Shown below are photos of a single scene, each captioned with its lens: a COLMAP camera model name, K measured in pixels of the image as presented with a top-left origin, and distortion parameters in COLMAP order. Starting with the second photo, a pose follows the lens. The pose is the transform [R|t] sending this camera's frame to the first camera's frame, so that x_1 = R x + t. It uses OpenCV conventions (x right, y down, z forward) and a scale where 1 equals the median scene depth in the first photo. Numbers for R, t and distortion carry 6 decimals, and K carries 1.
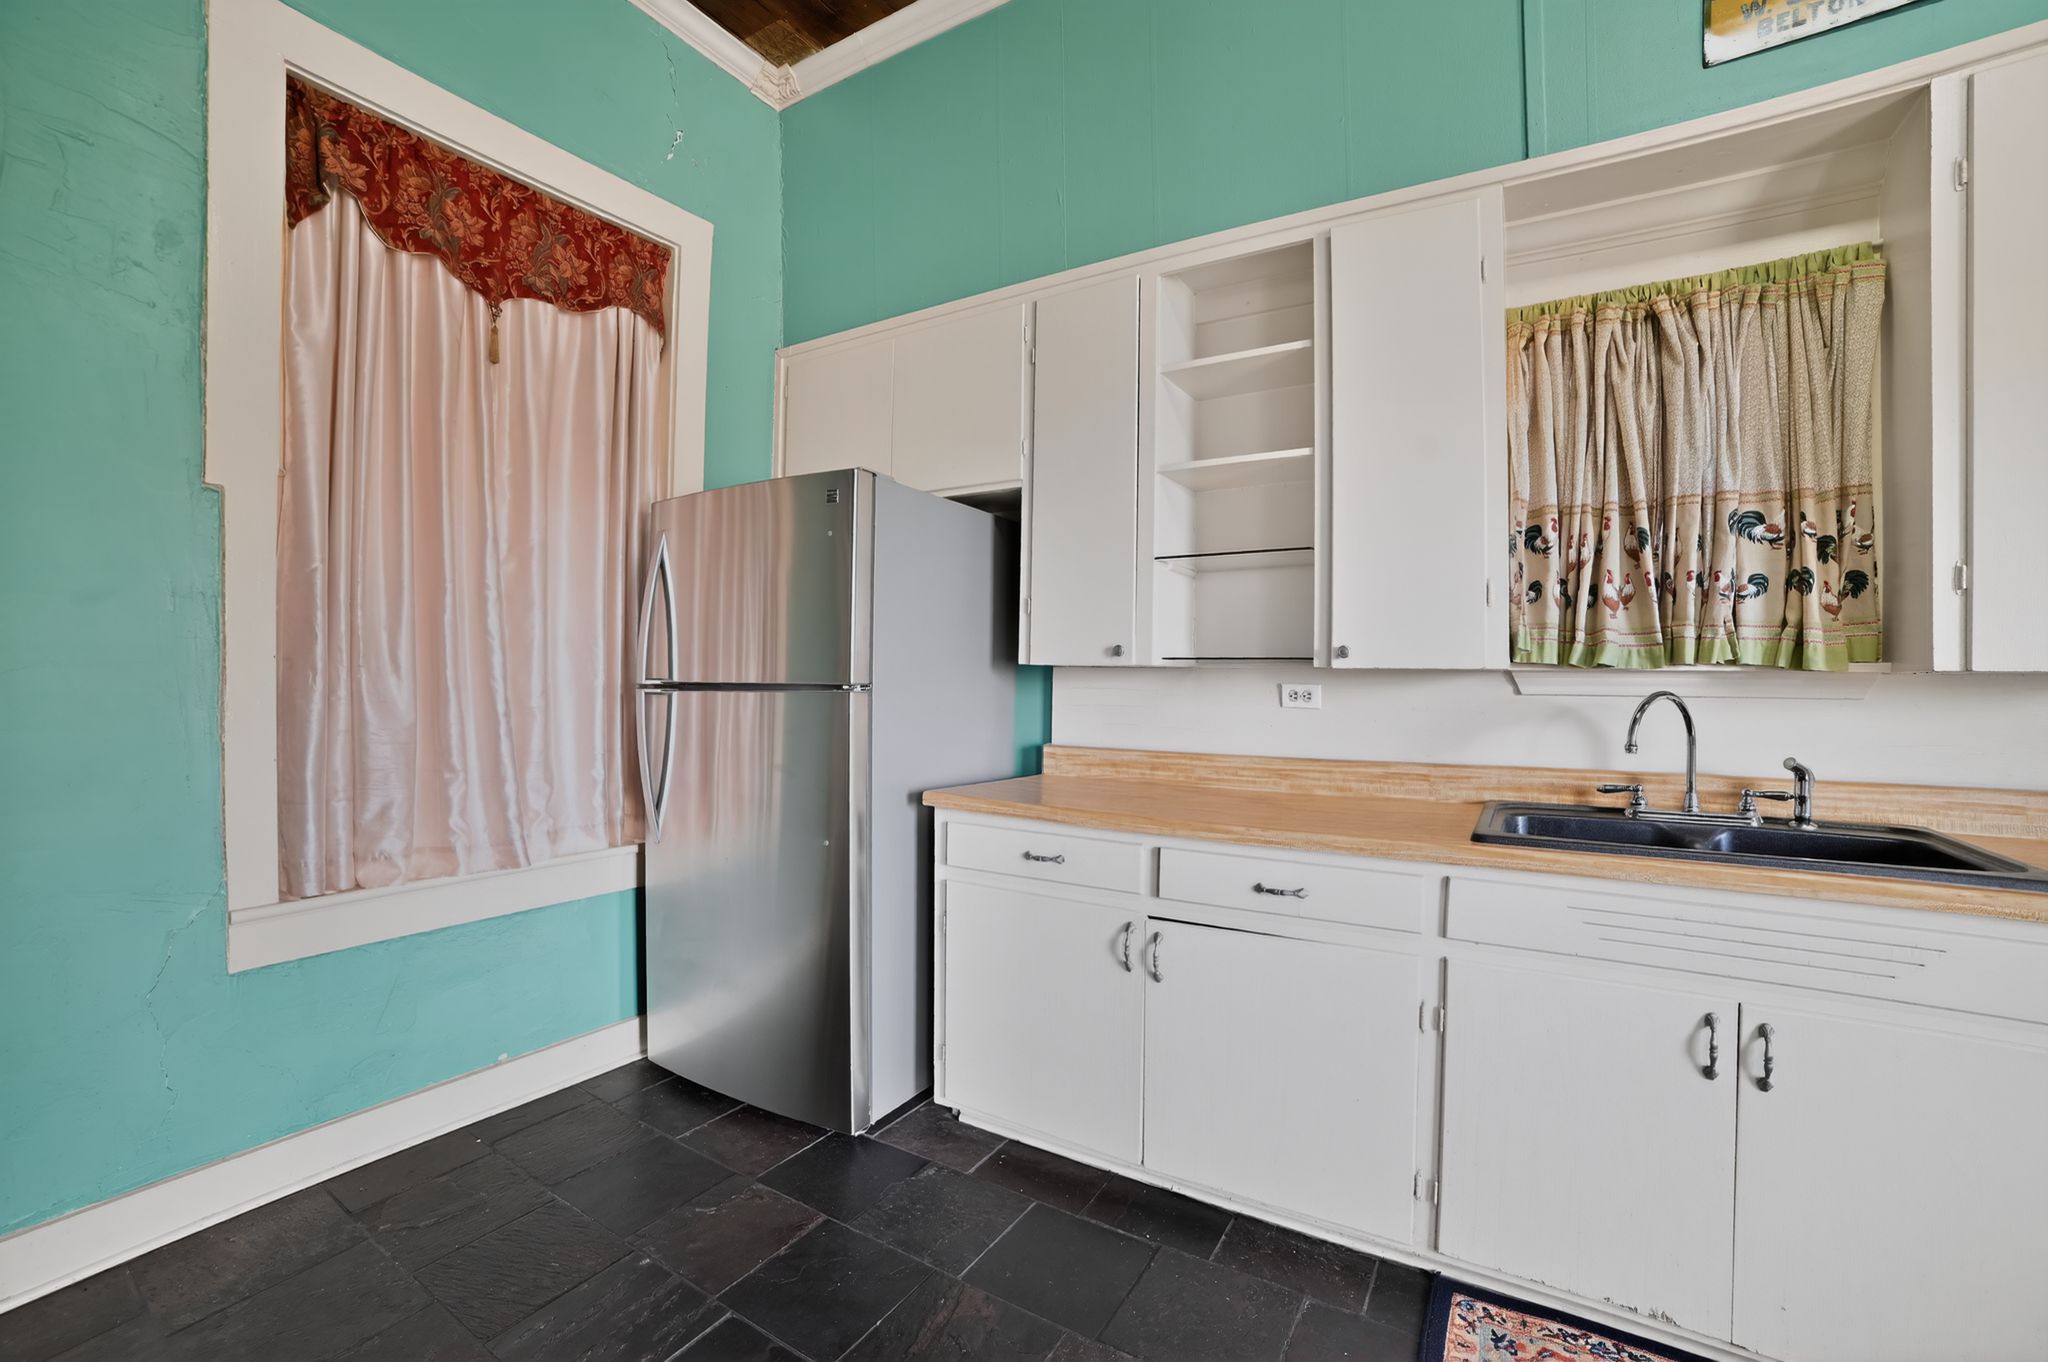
lens RADIAL K [[857.0, 0, 1037.9], [0, 857.0, 676.0], [0, 0, 1]] dist [-0.098483, 0.035538]
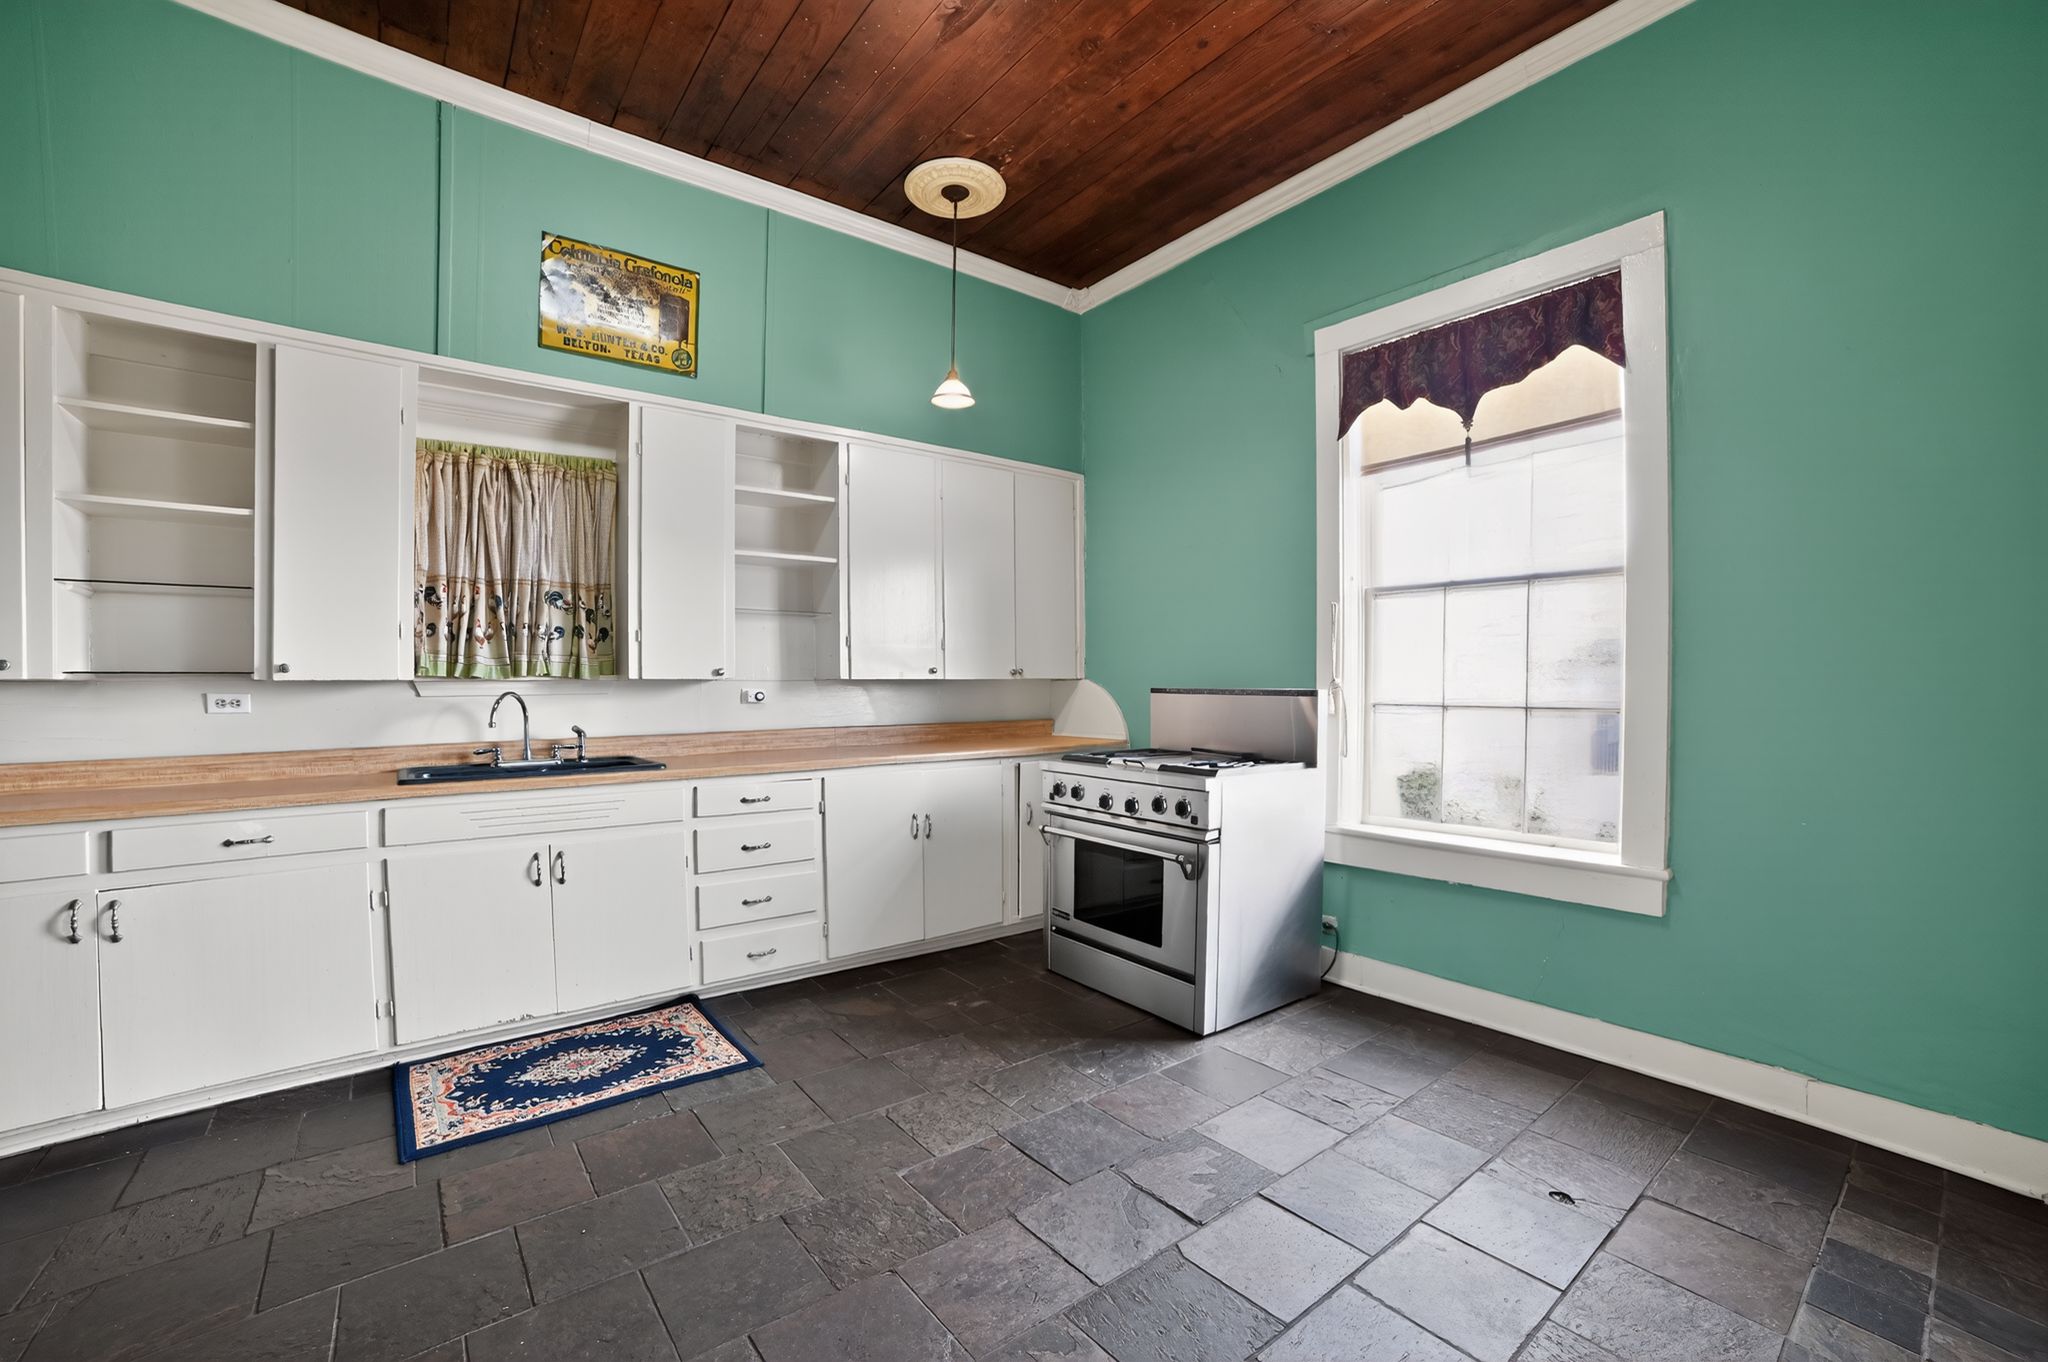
lens RADIAL K [[857.0, 0, 1037.9], [0, 857.0, 676.0], [0, 0, 1]] dist [-0.098483, 0.035538]
pose [[0.357875, -0.004397, 0.933759, -0.446397], [0.013180, 0.999913, -0.000342, 0.000084], [-0.933677, 0.012429, 0.357901, -0.634887]]
